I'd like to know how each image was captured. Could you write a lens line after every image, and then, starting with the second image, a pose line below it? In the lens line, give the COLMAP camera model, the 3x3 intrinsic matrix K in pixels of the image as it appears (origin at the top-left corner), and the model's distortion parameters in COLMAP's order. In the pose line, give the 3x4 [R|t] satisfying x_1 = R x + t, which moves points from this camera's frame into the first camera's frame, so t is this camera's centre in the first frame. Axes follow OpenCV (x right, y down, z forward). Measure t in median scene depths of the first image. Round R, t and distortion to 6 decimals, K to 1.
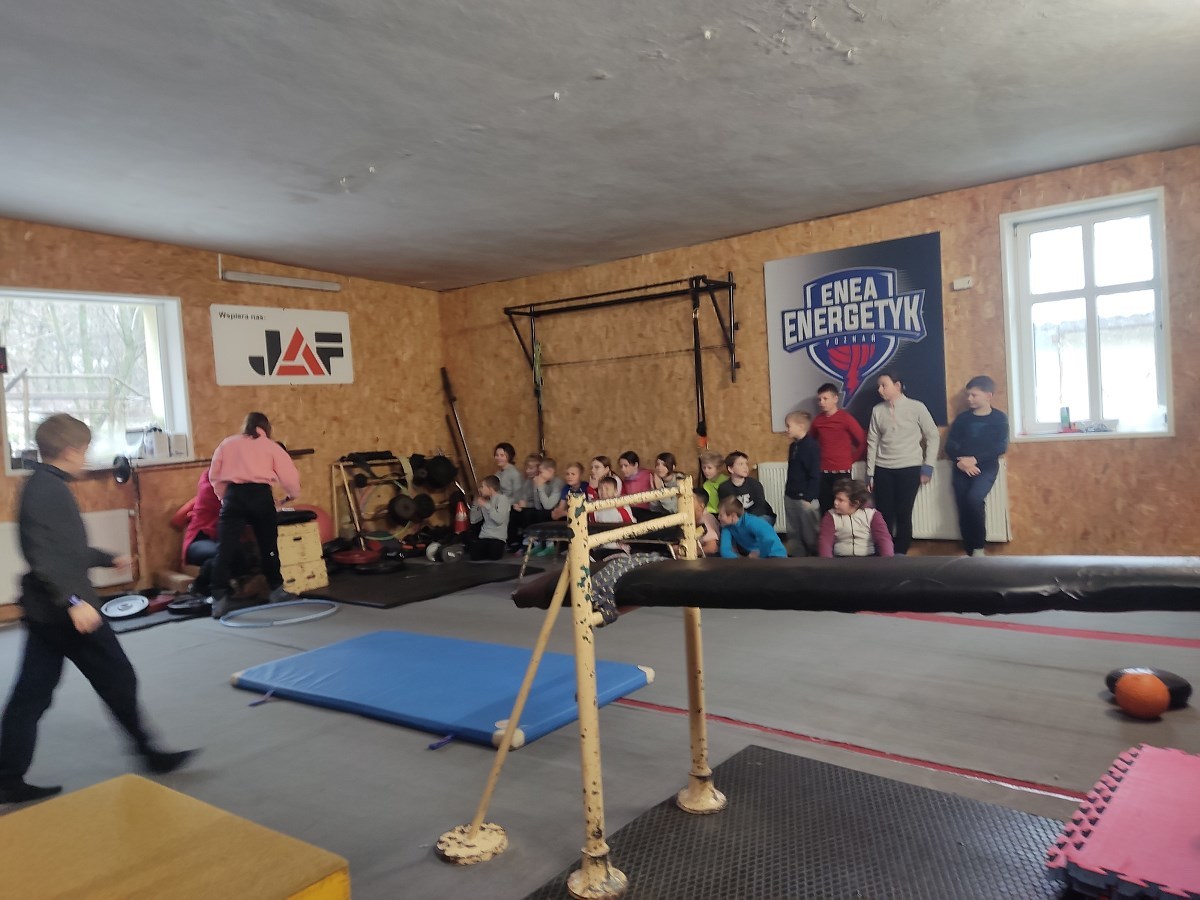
lens RADIAL K [[902.6, 0, 617.8], [0, 902.6, 437.3], [0, 0, 1]] dist [0.122774, -0.181521]
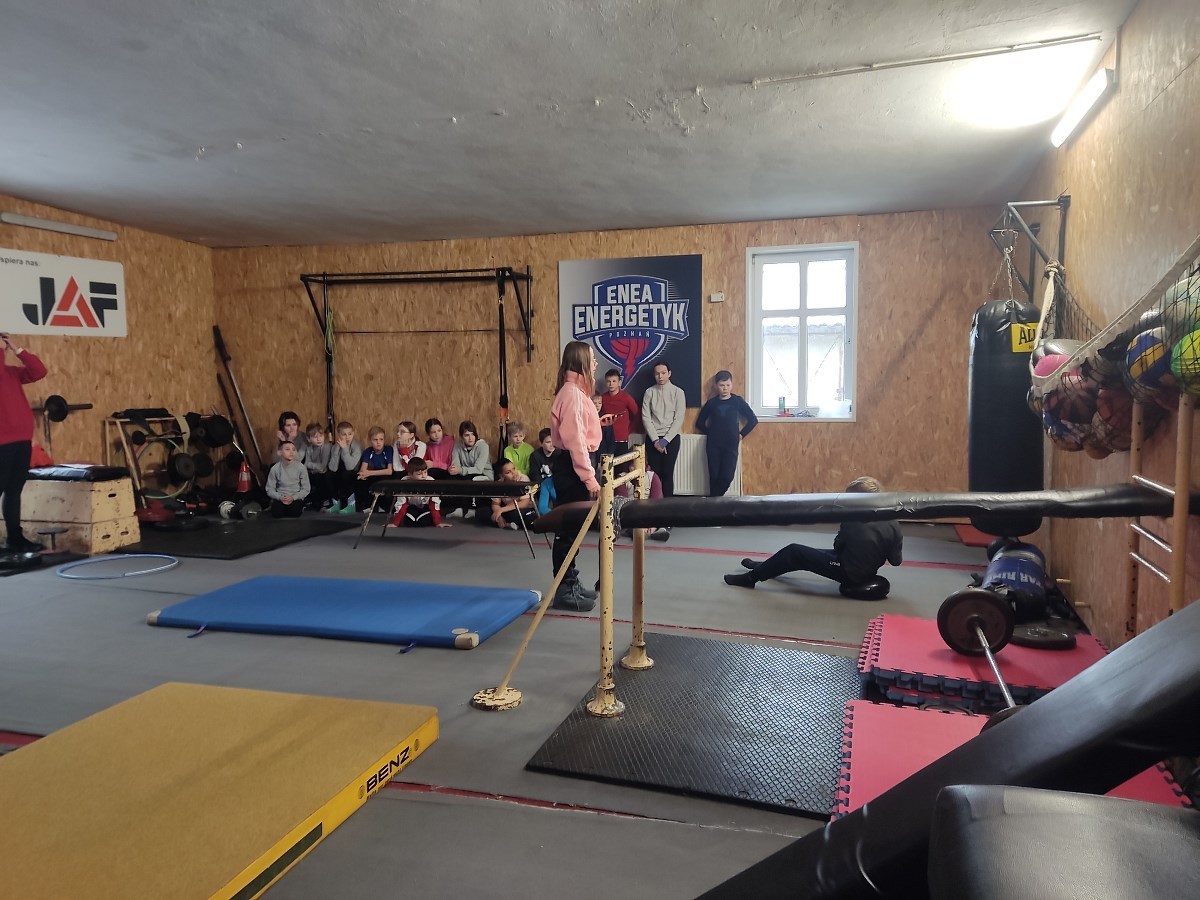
lens RADIAL K [[872.0, 0, 645.5], [0, 872.0, 438.0], [0, 0, 1]] dist [0.130126, -0.135359]
pose [[0.931218, 0.025548, 0.363566, -0.145715], [-0.039175, 0.998777, 0.030156, -0.003336], [-0.362351, -0.042324, 0.931080, -0.107652]]
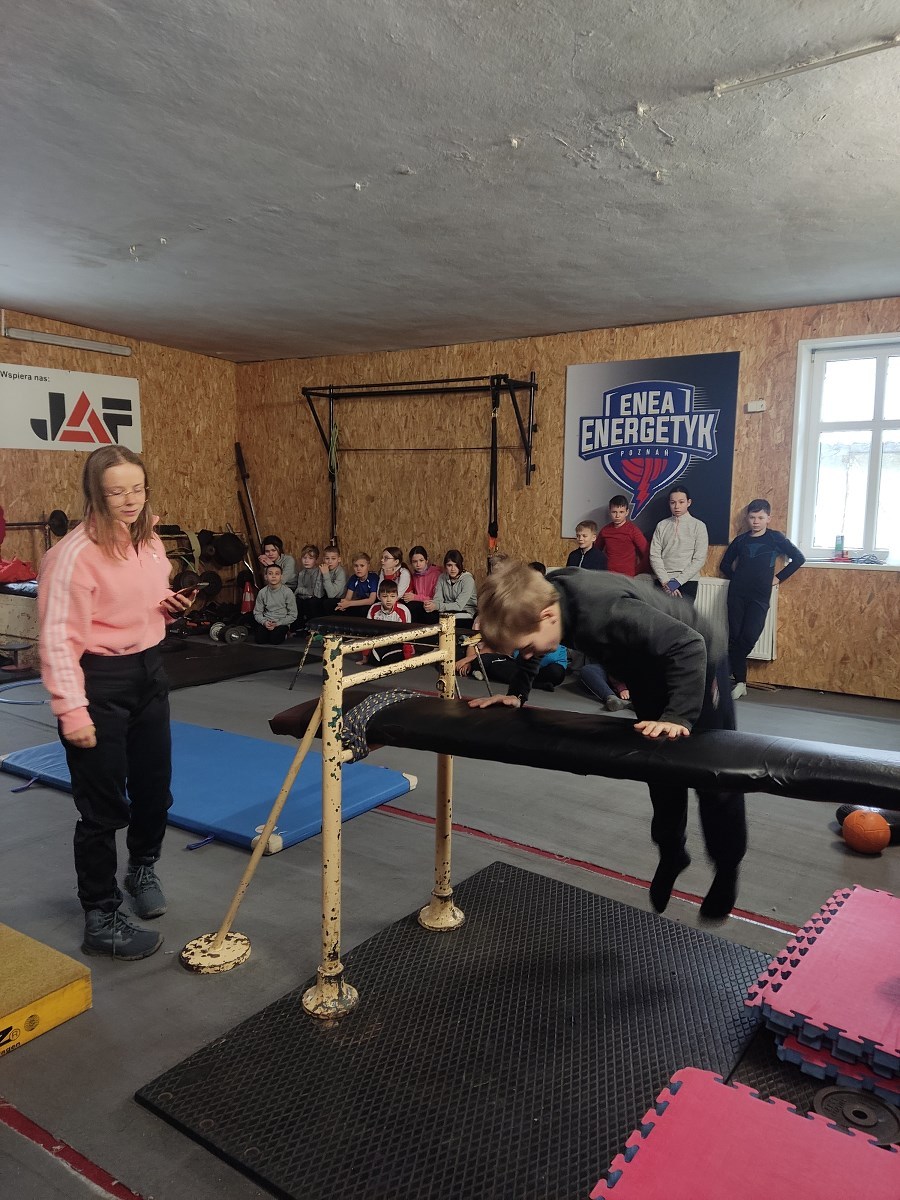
lens RADIAL K [[898.2, 0, 471.6], [0, 898.2, 601.7], [0, 0, 1]] dist [0.117248, -0.155741]
pose [[0.995843, 0.066148, 0.062625, 0.012470], [-0.071923, 0.992878, 0.094972, -0.023690], [-0.055896, -0.099081, 0.993508, -0.003278]]
